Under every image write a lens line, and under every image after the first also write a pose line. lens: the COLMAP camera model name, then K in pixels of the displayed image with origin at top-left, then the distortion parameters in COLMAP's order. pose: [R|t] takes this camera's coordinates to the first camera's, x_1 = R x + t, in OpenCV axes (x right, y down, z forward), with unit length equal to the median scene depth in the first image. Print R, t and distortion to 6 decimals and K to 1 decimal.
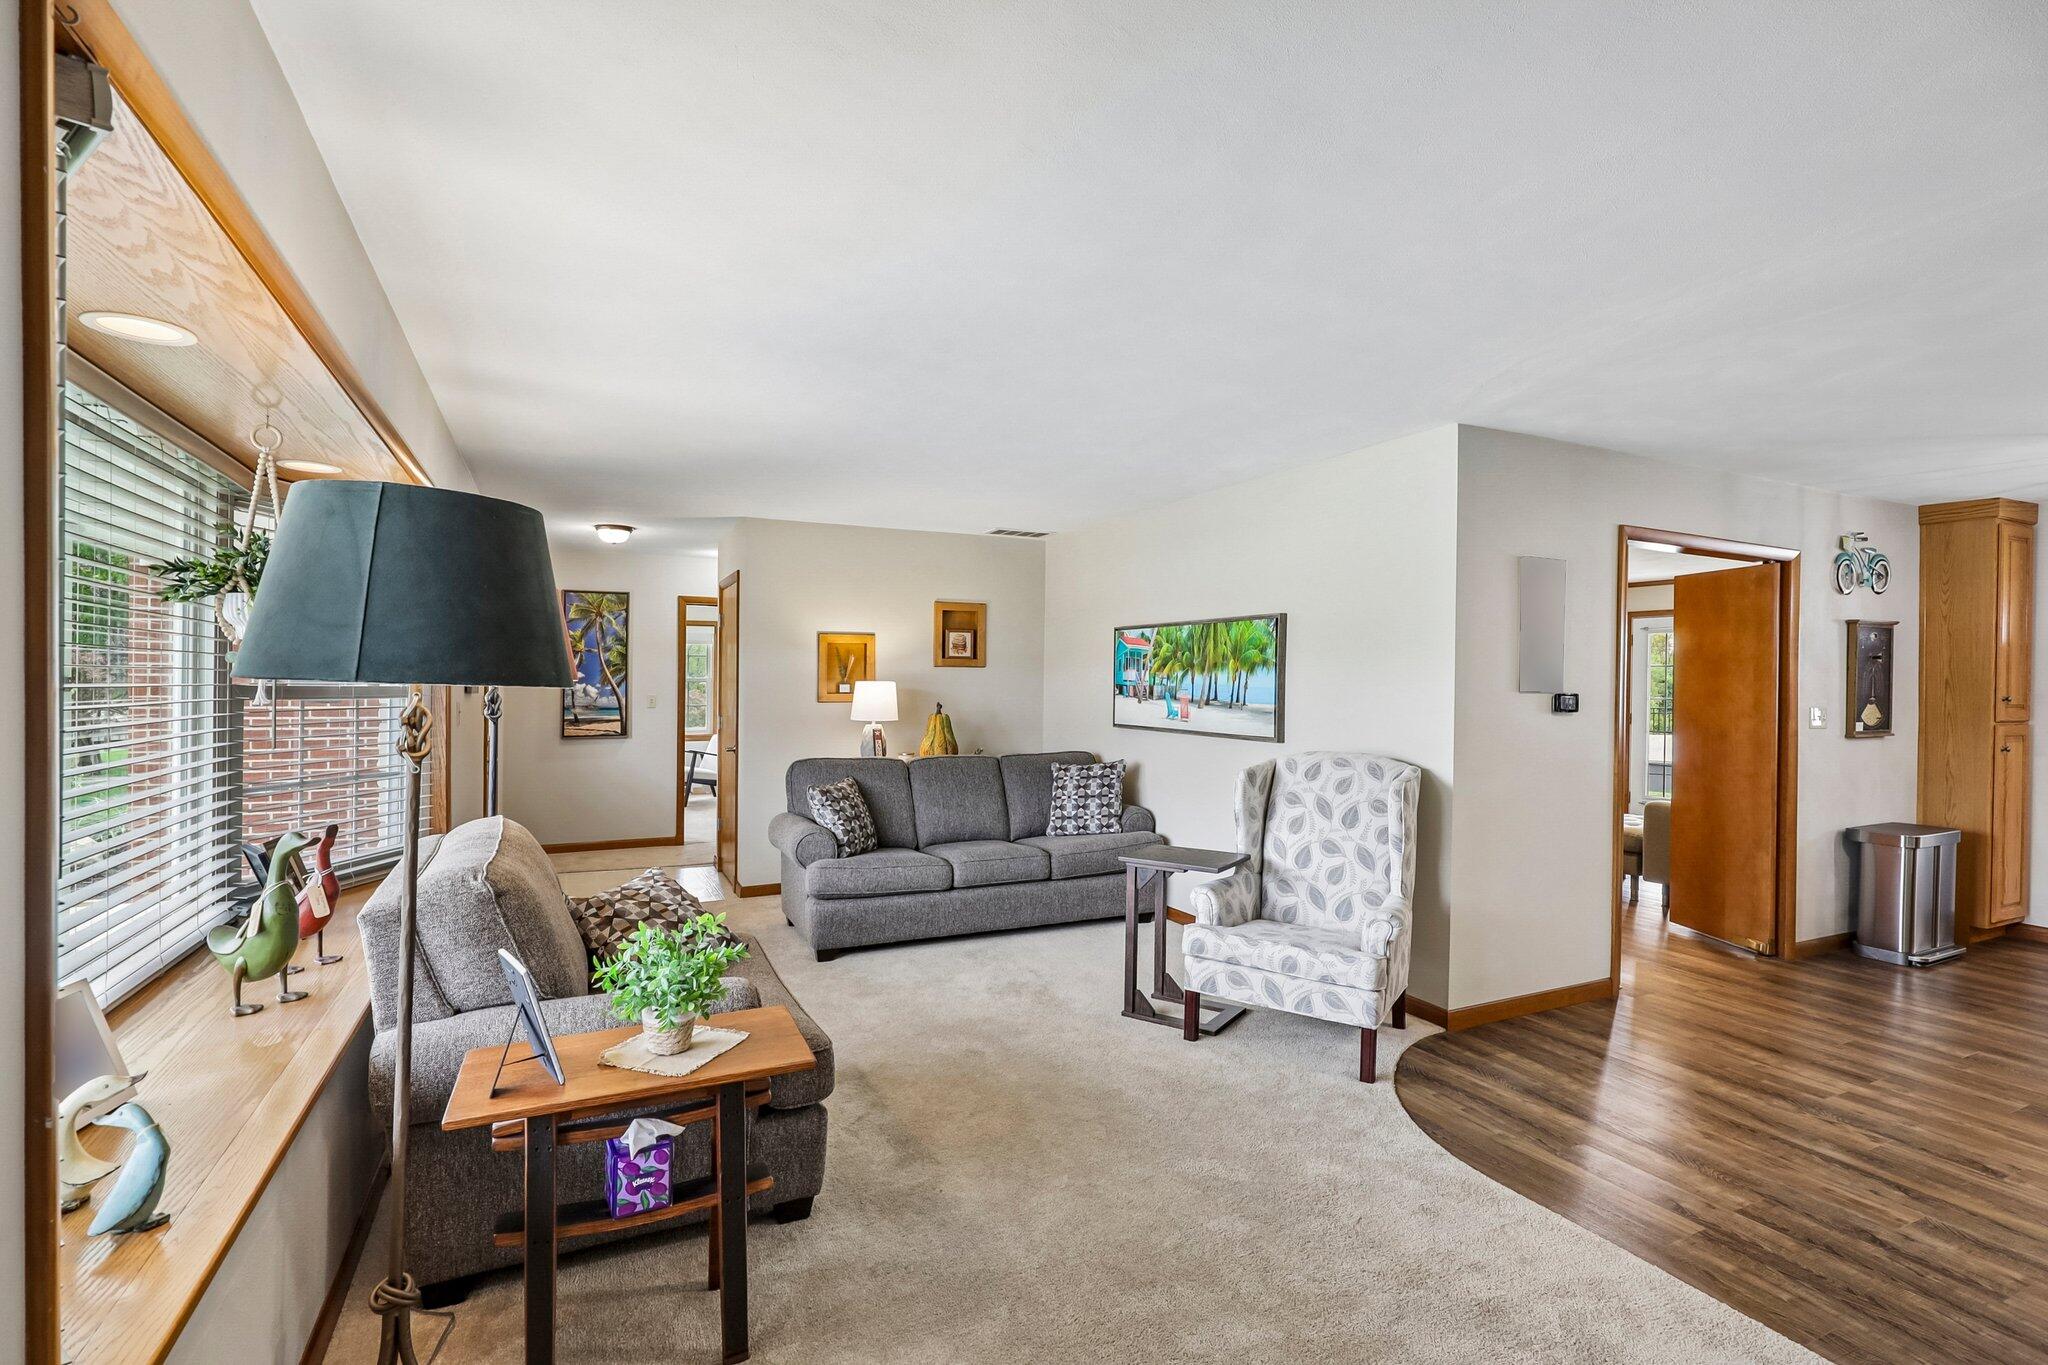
lens RADIAL K [[948.7, 0, 1029.8], [0, 948.7, 690.8], [0, 0, 1]] dist [0.002930, 0.000219]
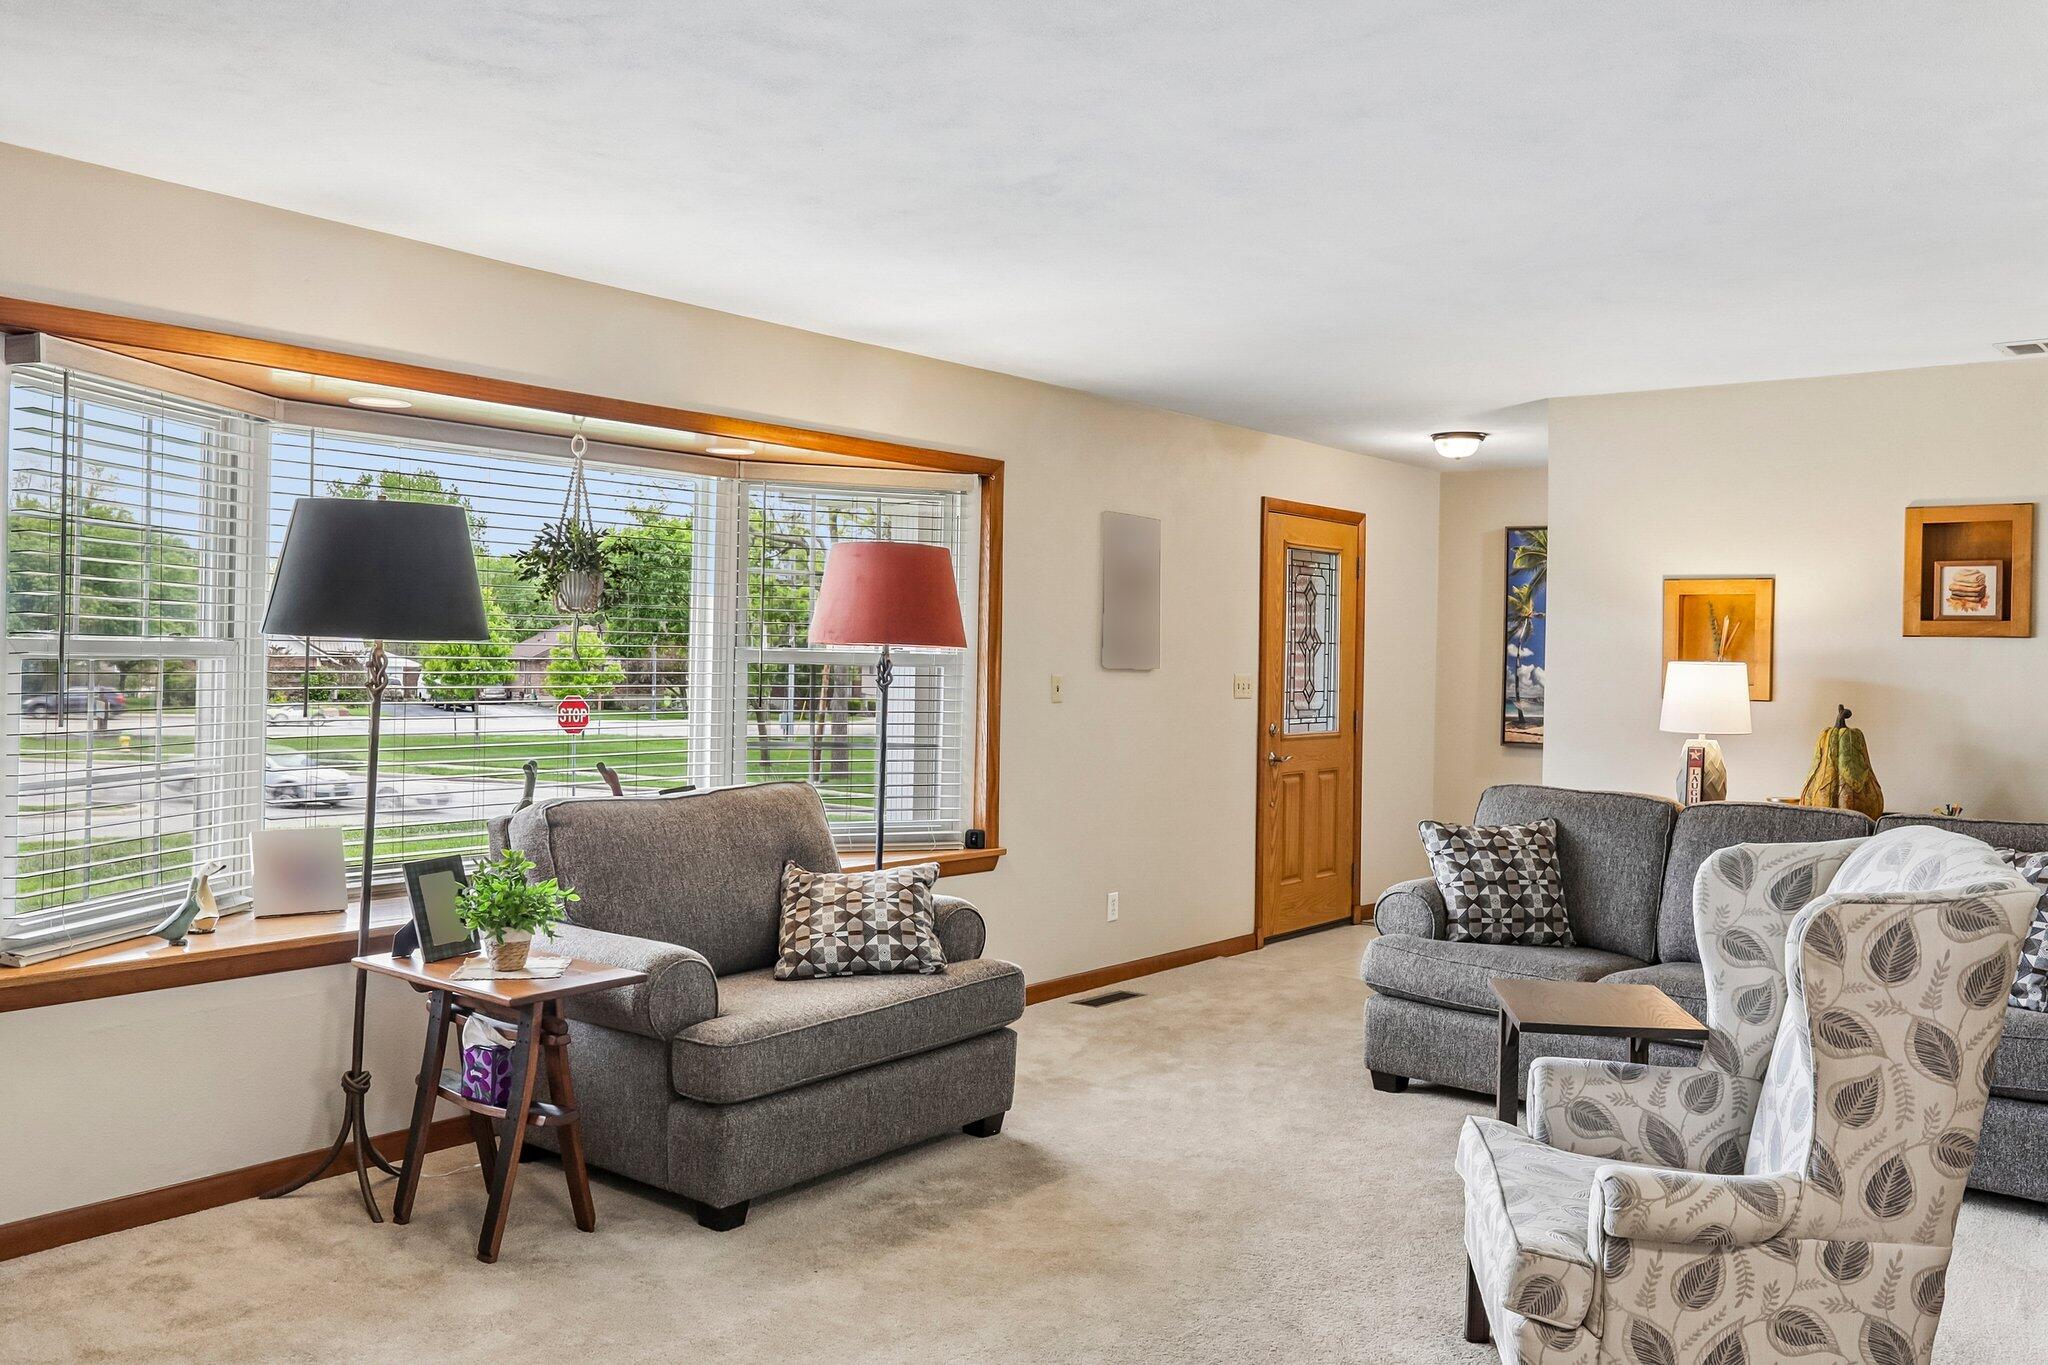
lens RADIAL K [[1609.9, 0, 1029.8], [0, 1609.9, 664.4], [0, 0, 1]] dist [-0.007000, -0.001903]
pose [[0.436954, 0.011296, -0.899413, 0.470139], [-0.026607, 0.999646, -0.000371, 0.001916], [0.899090, 0.024093, 0.437100, 0.214931]]
